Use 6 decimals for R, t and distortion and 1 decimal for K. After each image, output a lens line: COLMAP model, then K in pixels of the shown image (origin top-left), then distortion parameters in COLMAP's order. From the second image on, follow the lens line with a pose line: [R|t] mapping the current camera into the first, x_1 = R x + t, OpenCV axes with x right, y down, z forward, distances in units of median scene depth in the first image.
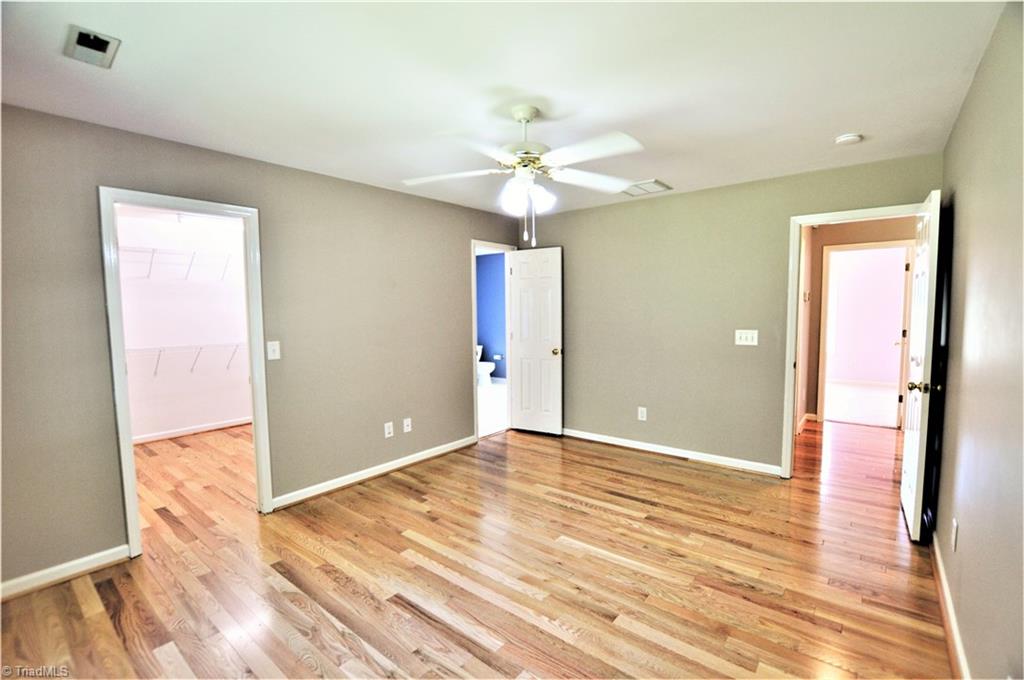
lens RADIAL K [[454.9, 0, 509.3], [0, 454.9, 343.5], [0, 0, 1]] dist [-0.031923, 0.000574]
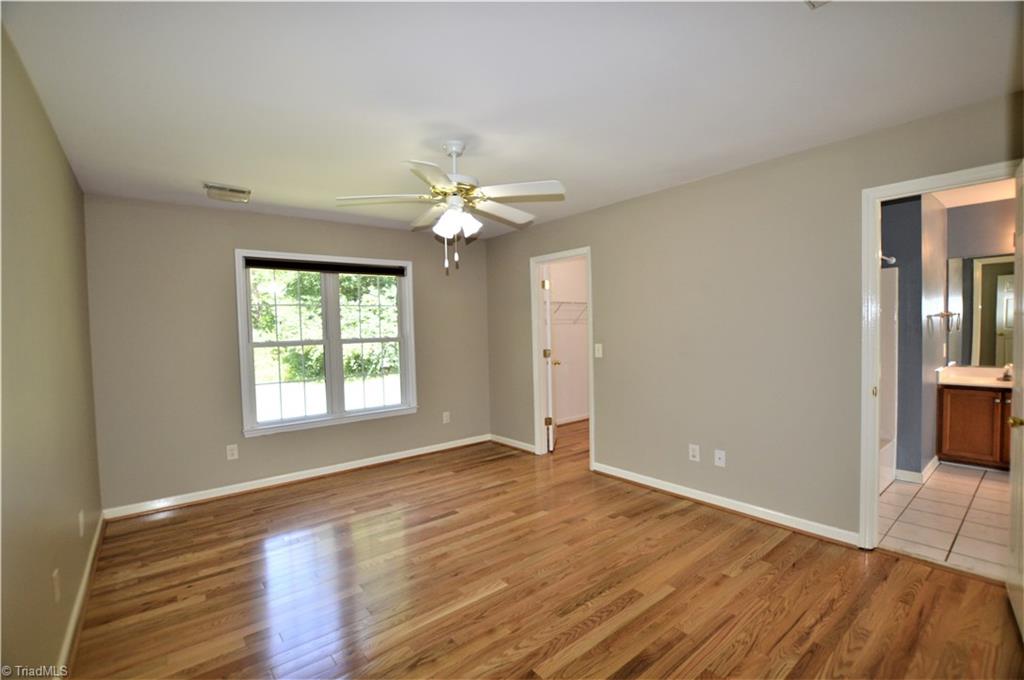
lens RADIAL K [[454.9, 0, 509.3], [0, 454.9, 343.5], [0, 0, 1]] dist [-0.031923, 0.000574]
pose [[-0.211206, 0.047732, -0.976275, 0.822234], [-0.045707, 0.997232, 0.058645, -0.070518], [0.976372, 0.057009, -0.208440, 1.025219]]
